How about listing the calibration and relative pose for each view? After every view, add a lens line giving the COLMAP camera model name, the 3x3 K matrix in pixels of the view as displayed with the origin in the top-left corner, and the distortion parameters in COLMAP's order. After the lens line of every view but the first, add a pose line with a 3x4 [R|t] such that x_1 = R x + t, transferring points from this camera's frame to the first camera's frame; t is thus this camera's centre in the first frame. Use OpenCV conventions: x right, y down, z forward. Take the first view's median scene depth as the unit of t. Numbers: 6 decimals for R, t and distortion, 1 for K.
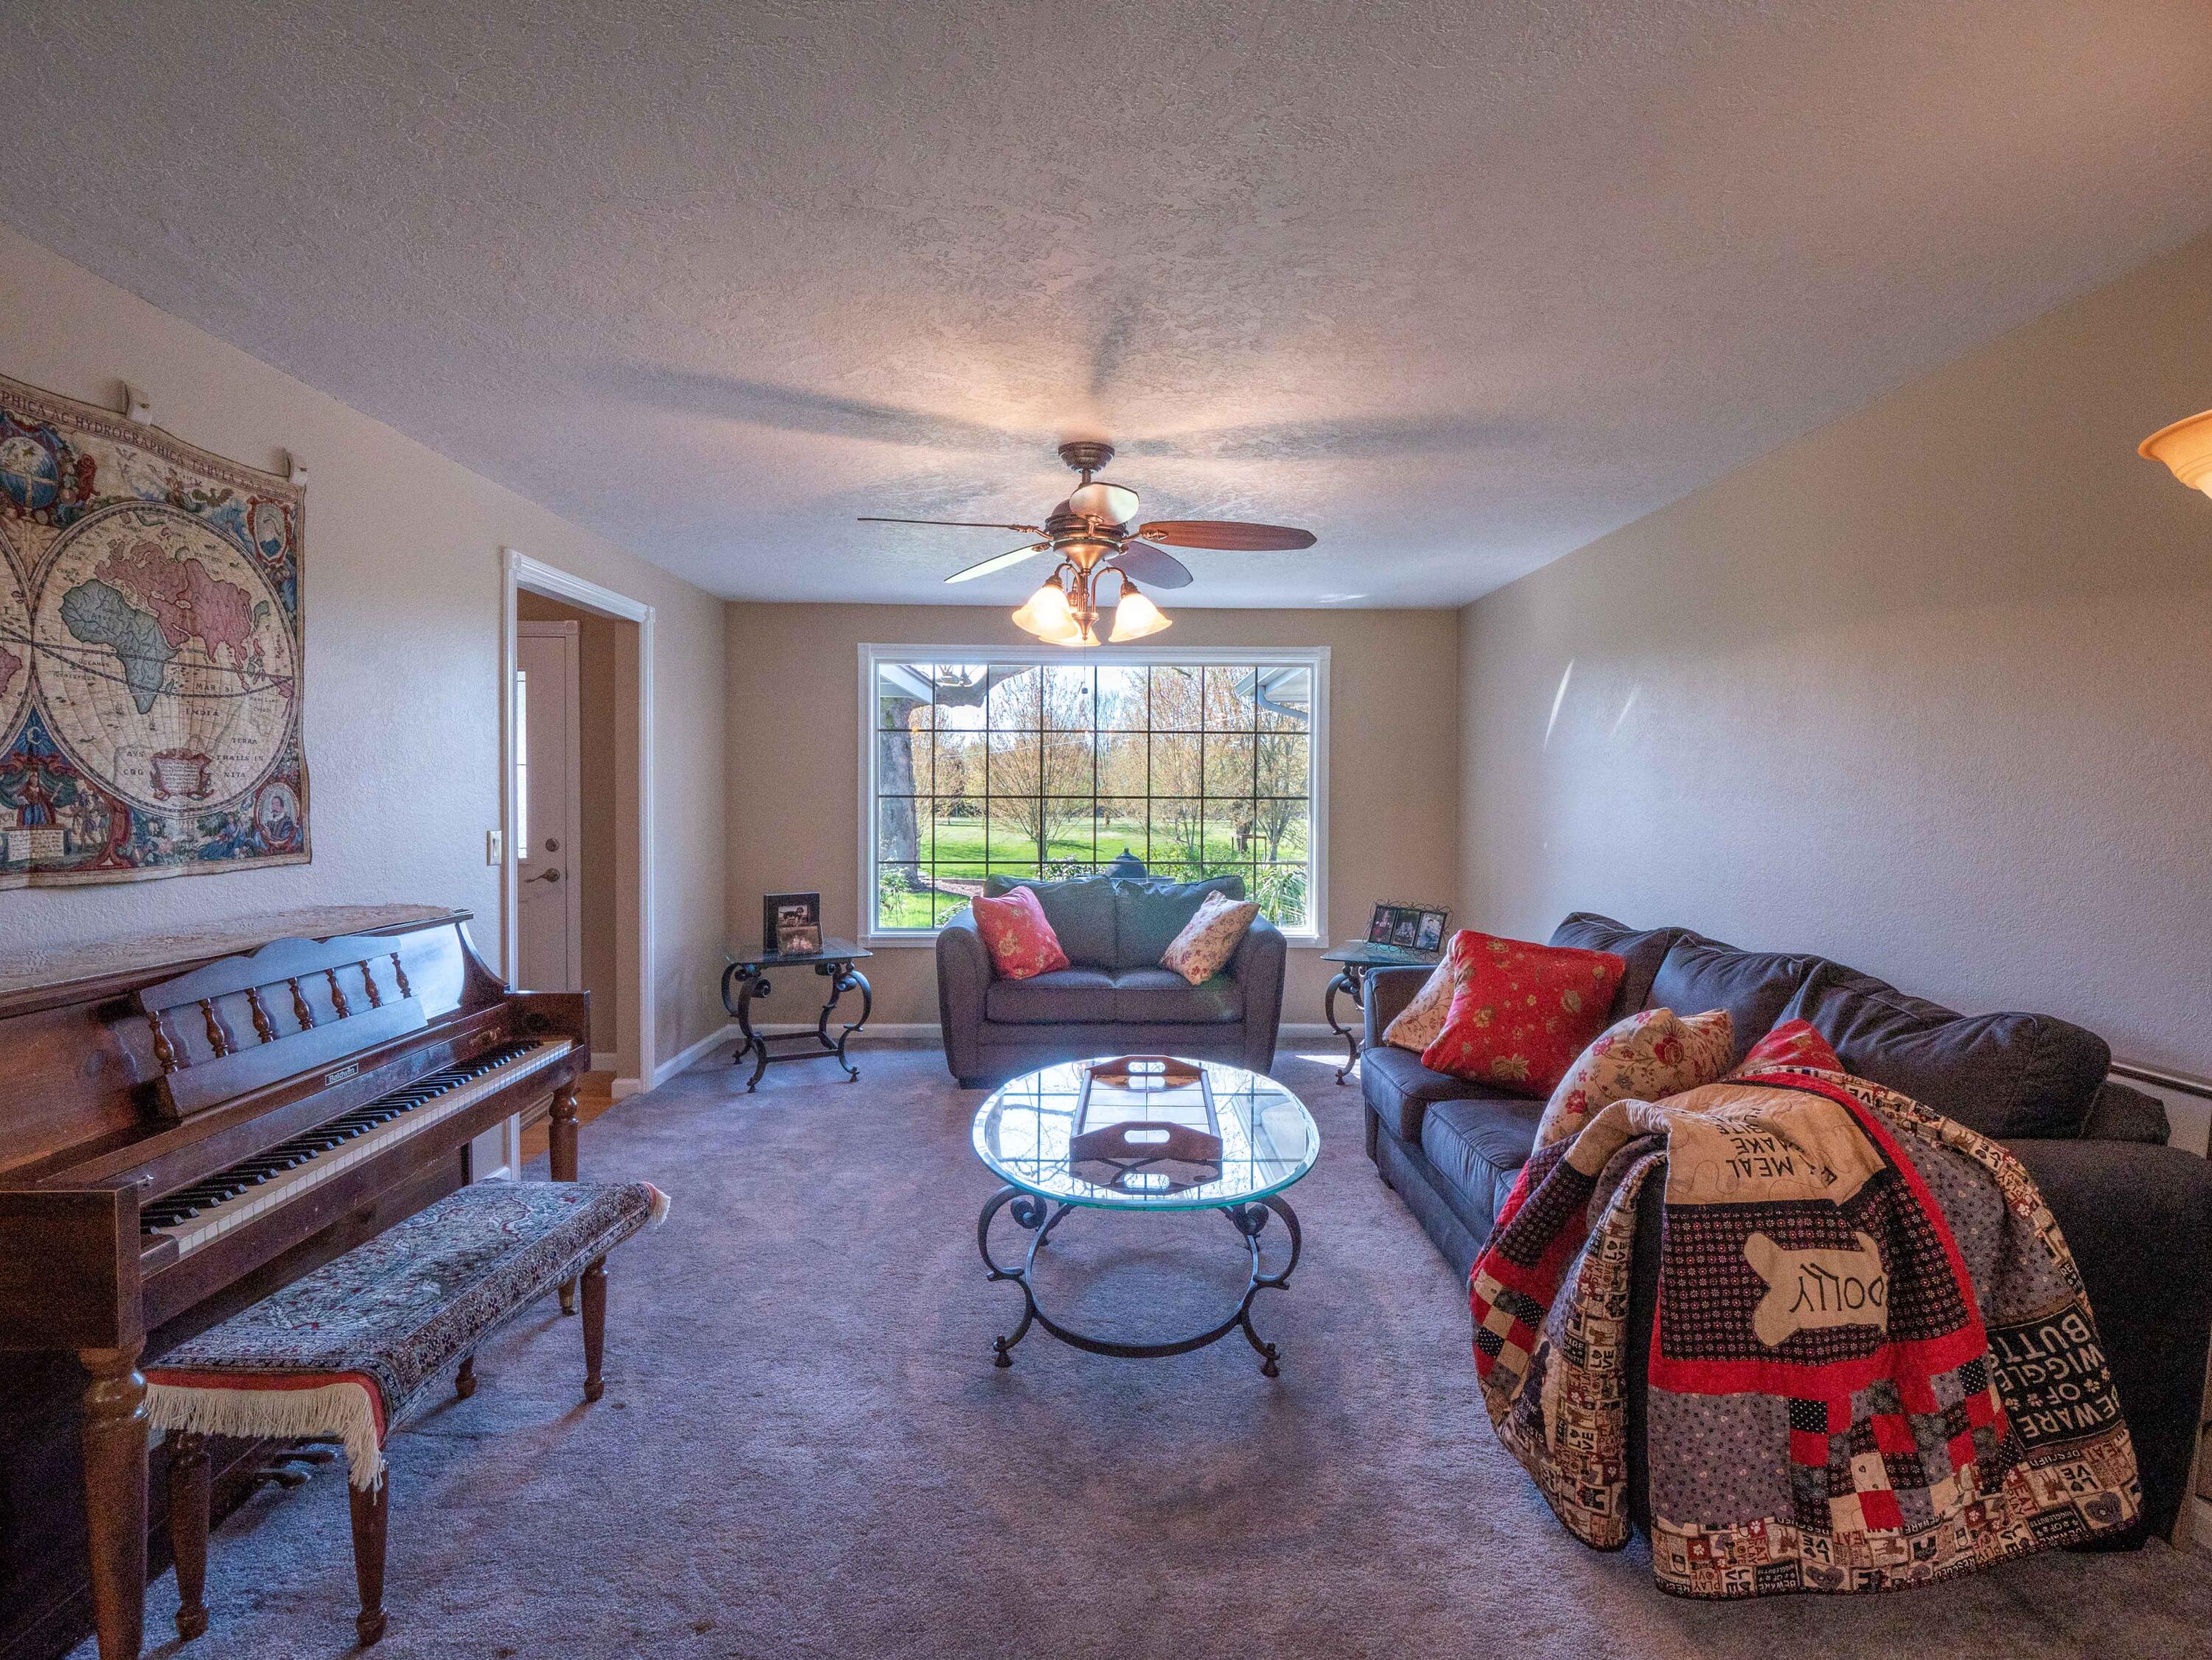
lens RADIAL K [[1082.2, 0, 1135.4], [0, 1082.2, 820.8], [0, 0, 1]] dist [-0.010056, -0.000705]
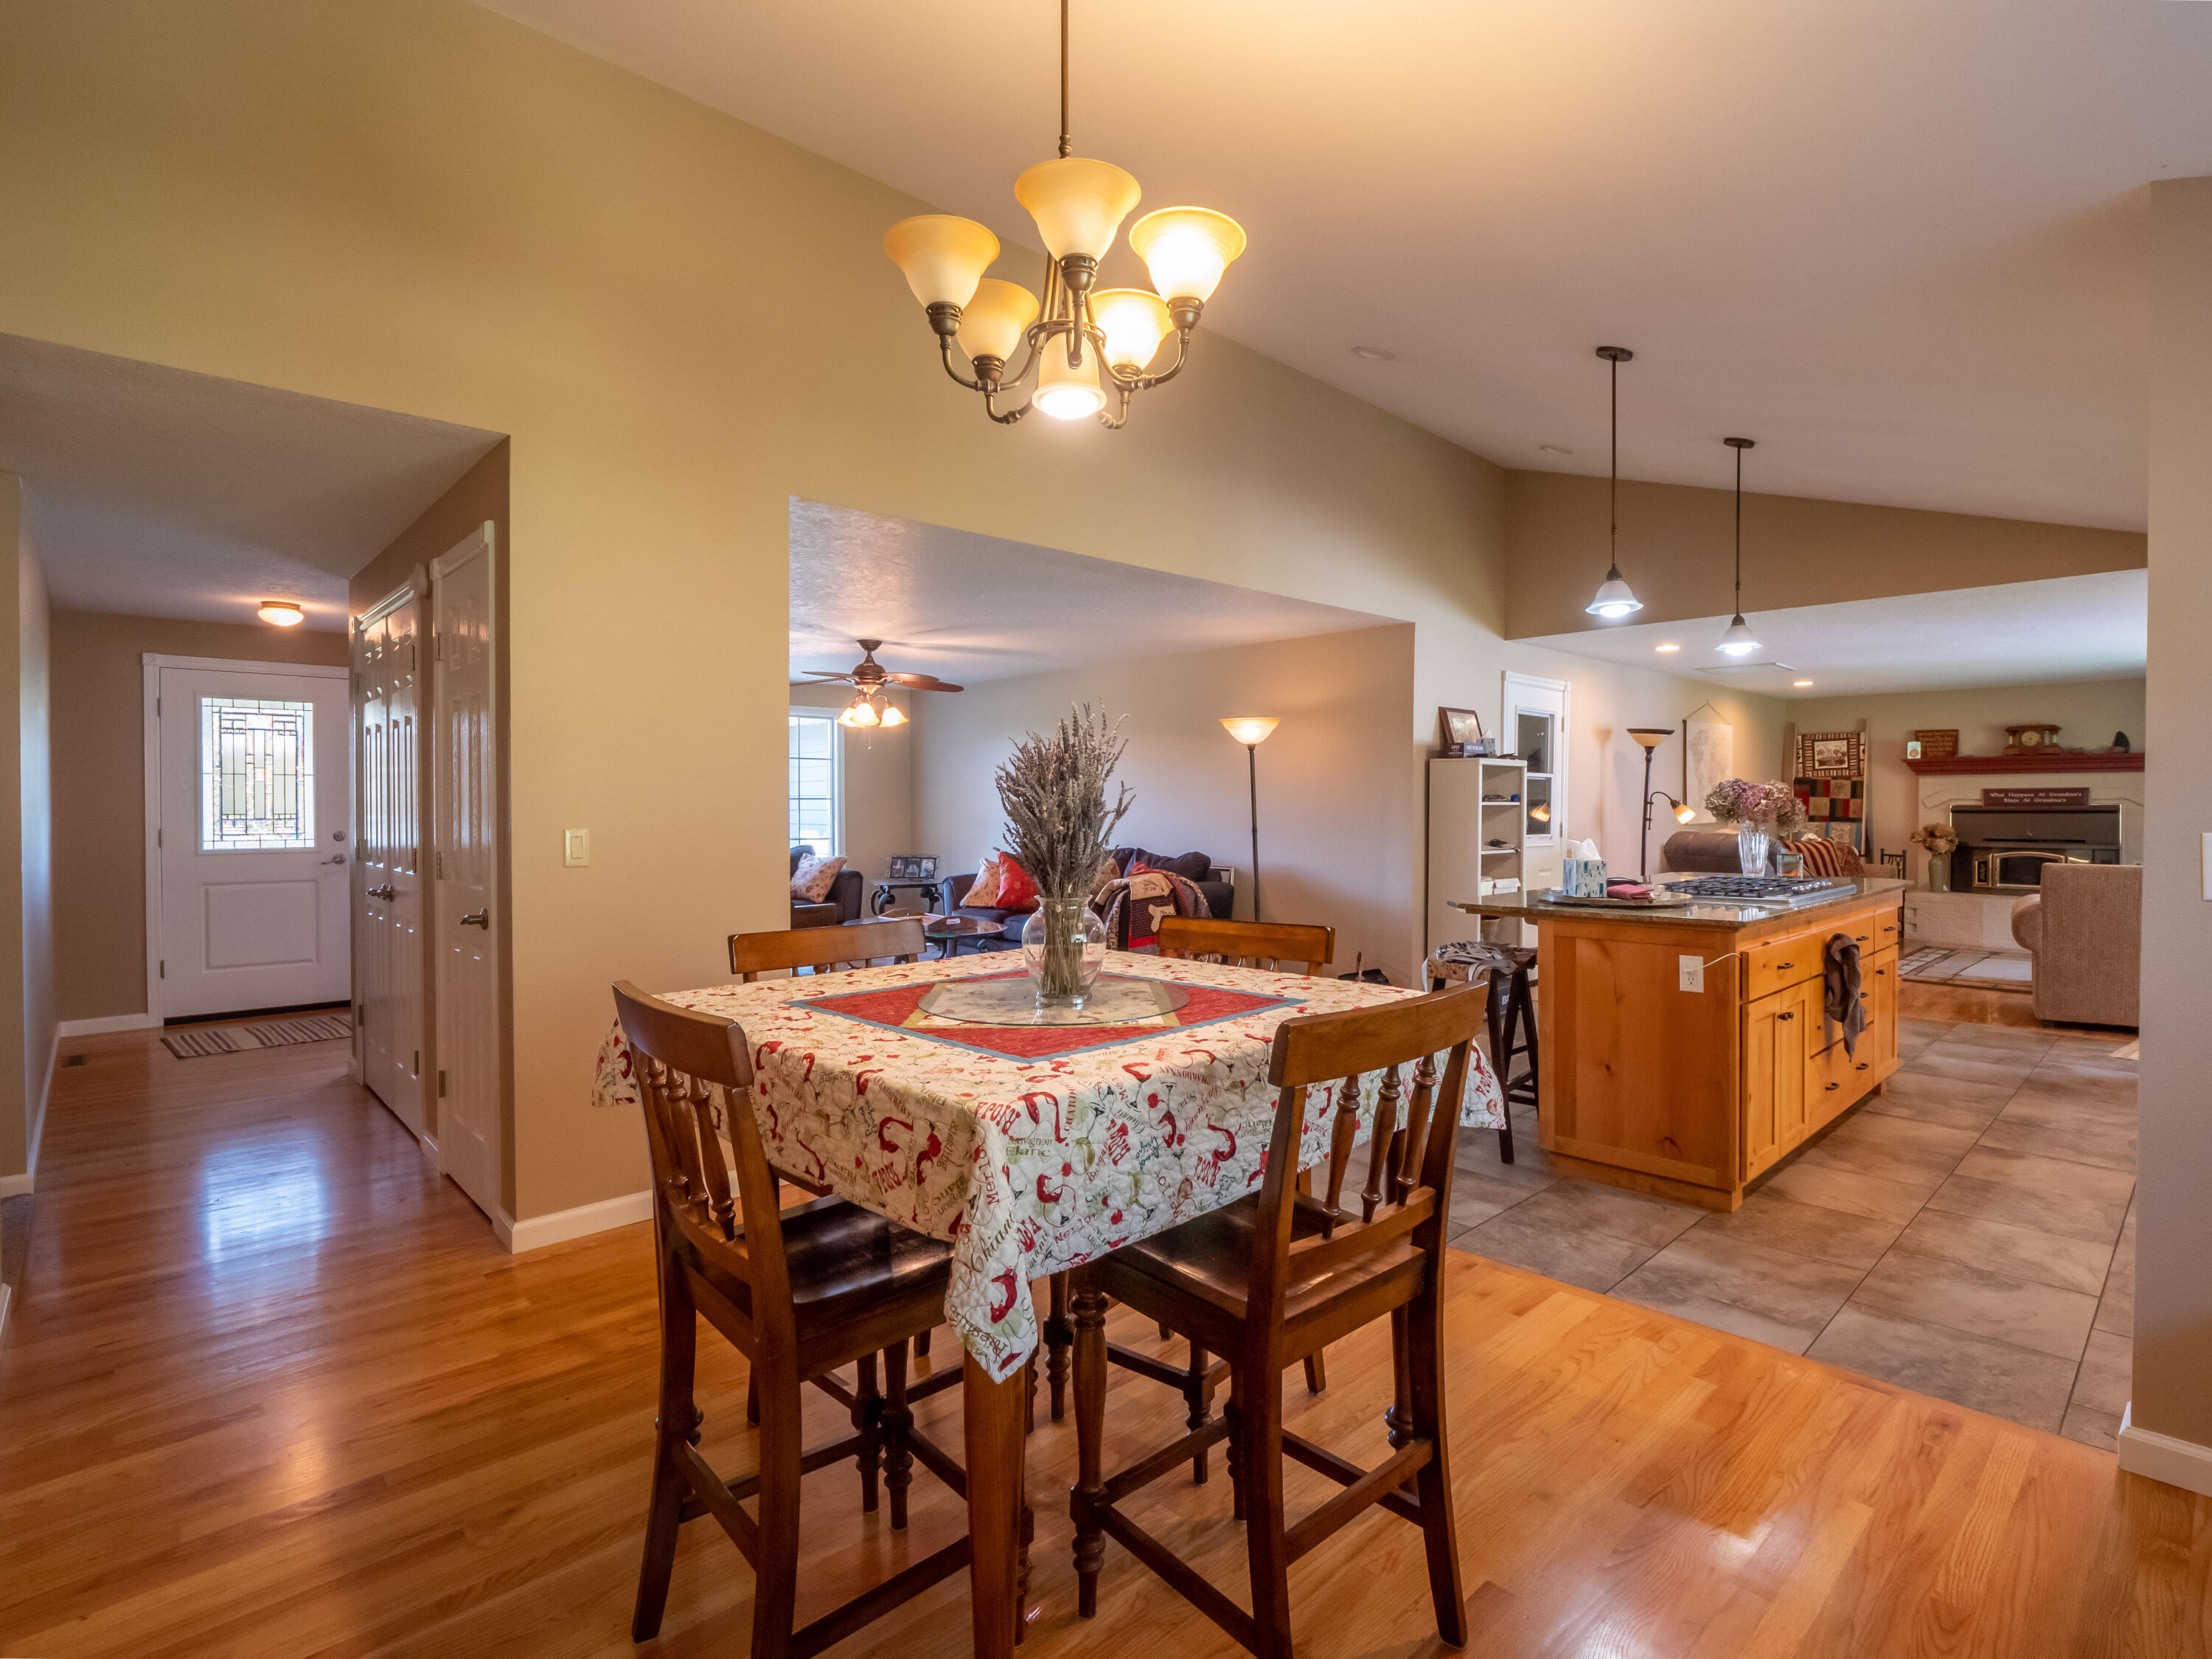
lens RADIAL K [[1082.1, 0, 1135.4], [0, 1082.1, 820.3], [0, 0, 1]] dist [-0.010056, -0.000705]
pose [[0.739800, -0.017121, 0.672609, -1.650332], [0.022005, 0.999757, 0.001245, 0.052634], [-0.672467, 0.013880, 0.739997, -1.475515]]
